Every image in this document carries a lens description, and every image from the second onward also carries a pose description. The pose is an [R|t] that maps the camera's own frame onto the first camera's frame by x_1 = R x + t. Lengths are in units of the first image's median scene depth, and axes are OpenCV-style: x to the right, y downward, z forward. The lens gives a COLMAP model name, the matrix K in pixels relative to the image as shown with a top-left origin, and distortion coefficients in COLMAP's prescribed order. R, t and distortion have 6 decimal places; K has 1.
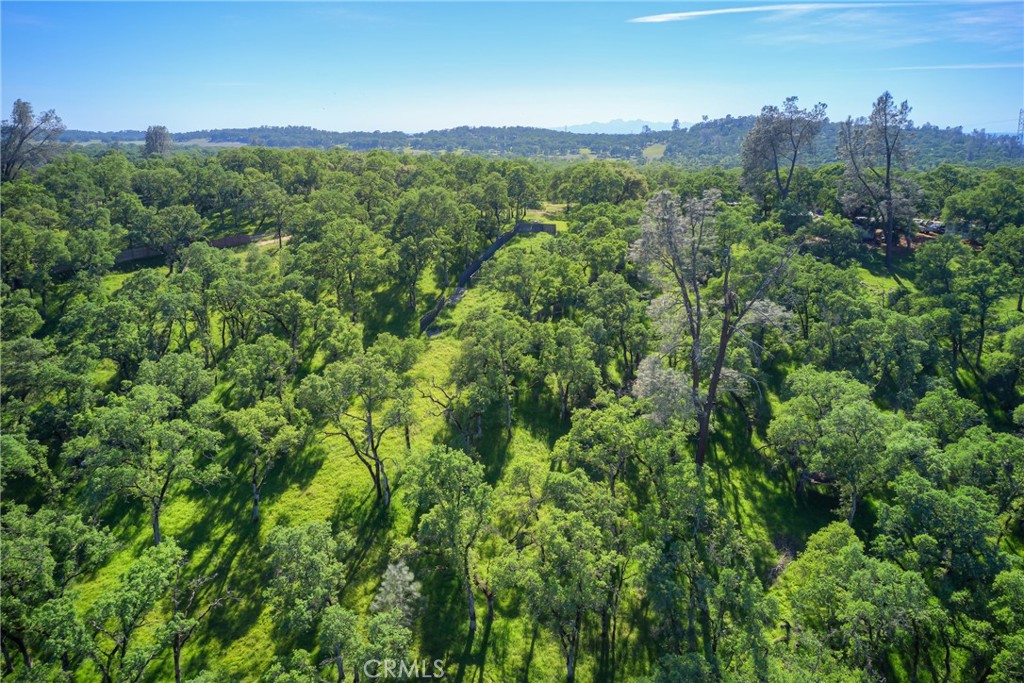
lens RADIAL K [[814.0, 0, 512.0], [0, 814.0, 341.5], [0, 0, 1]] dist [-0.002972, 0.003139]
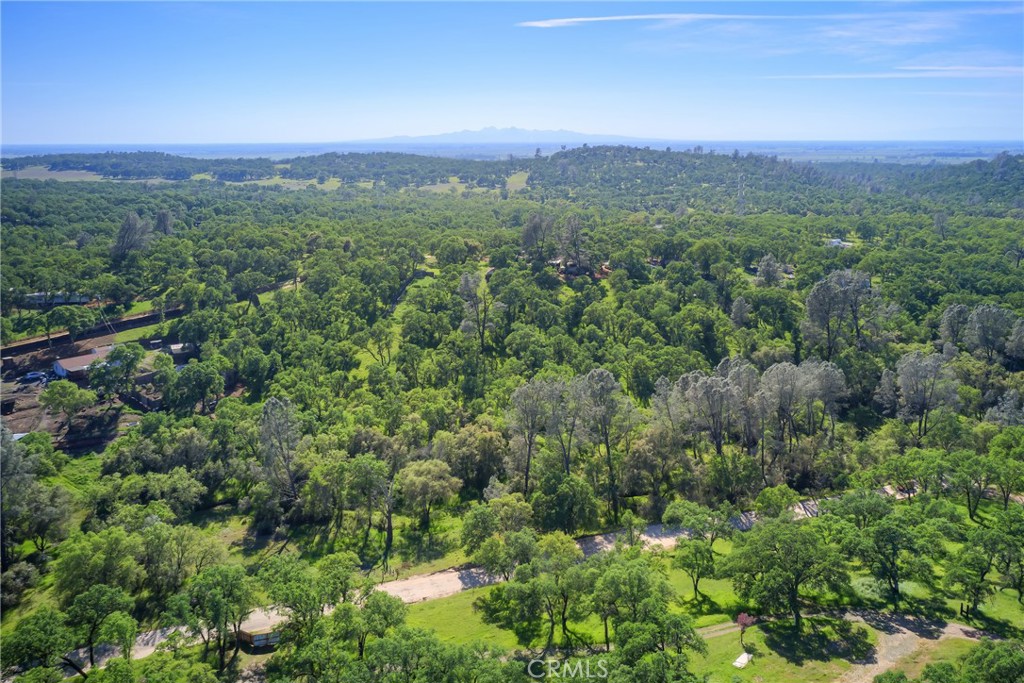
lens RADIAL K [[814.0, 0, 512.0], [0, 814.0, 341.5], [0, 0, 1]] dist [-0.002972, 0.003139]
pose [[0.987751, -0.048495, 0.148309, -0.062441], [0.052473, 0.998357, -0.023025, 0.085154], [-0.146949, 0.030525, 0.988673, -1.023573]]
